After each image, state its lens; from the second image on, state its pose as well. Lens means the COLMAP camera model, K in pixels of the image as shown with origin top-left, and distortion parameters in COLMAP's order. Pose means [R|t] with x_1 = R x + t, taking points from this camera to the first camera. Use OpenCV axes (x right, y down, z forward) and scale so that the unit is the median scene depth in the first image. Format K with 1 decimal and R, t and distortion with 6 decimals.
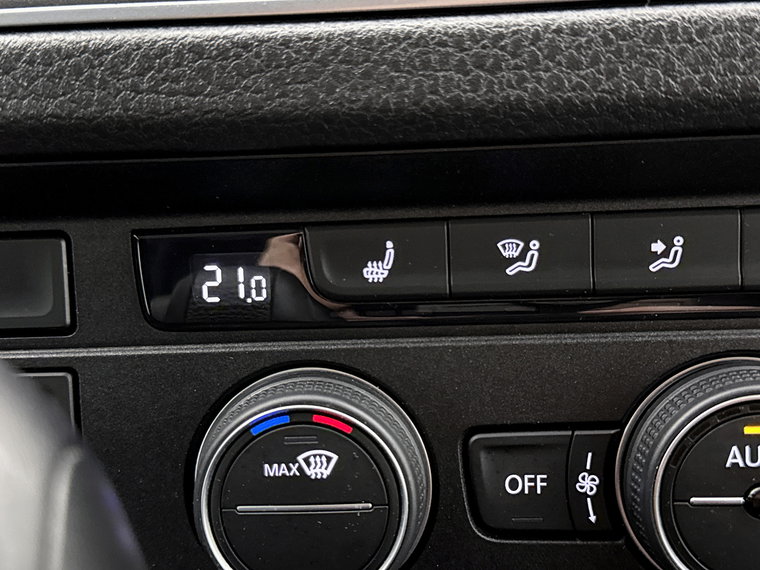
lens RADIAL K [[975.7, 0, 382.0], [0, 975.7, 284.1], [0, 0, 1]] dist [0.135467, 0.000000]
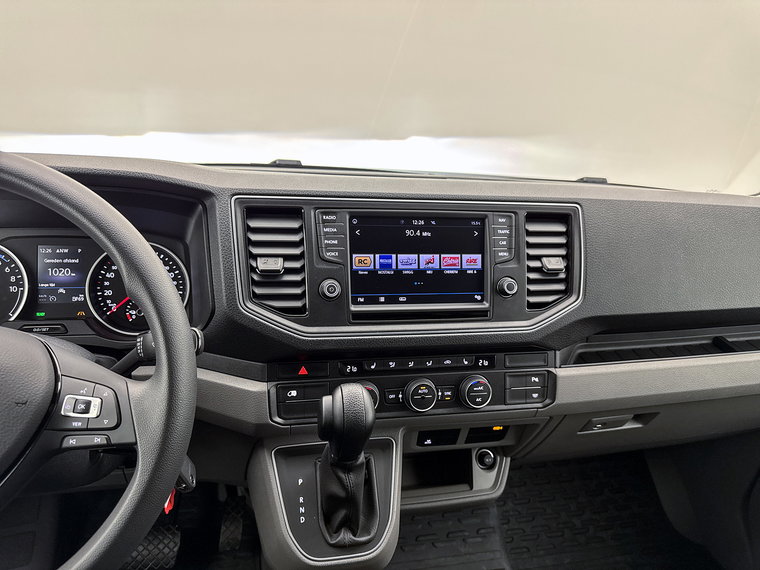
lens RADIAL K [[549.6, 0, 382.7], [0, 549.6, 279.1], [0, 0, 1]] dist [-0.016432, -0.020896]
pose [[0.954133, 0.026579, 0.298202, -1.191083], [-0.012980, 0.998787, -0.047490, -0.483633], [-0.299103, 0.041441, 0.953321, -2.963857]]
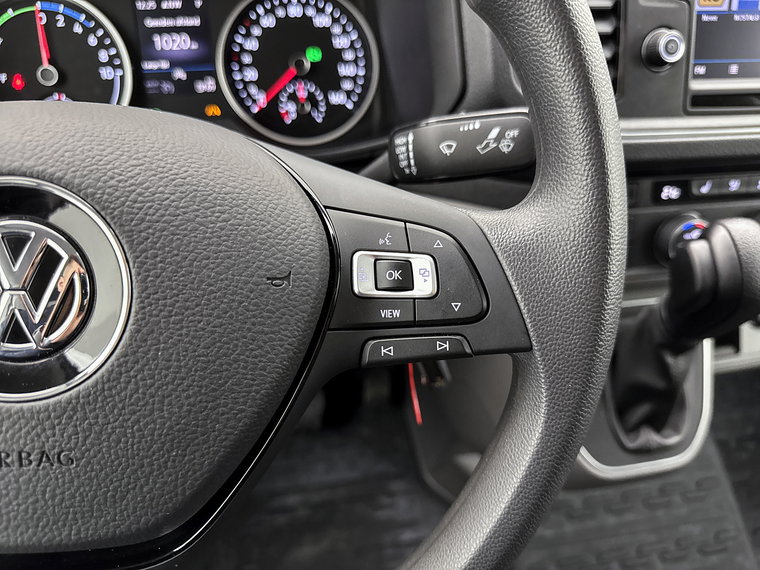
lens RADIAL K [[549.6, 0, 354.3], [0, 549.6, 280.2], [0, 0, 1]] dist [-0.016432, -0.020896]
pose [[0.974779, -0.073044, 0.210879, -2.131536], [0.017158, 0.966652, 0.255518, -0.261229], [-0.222511, -0.245455, 0.943526, -1.049459]]
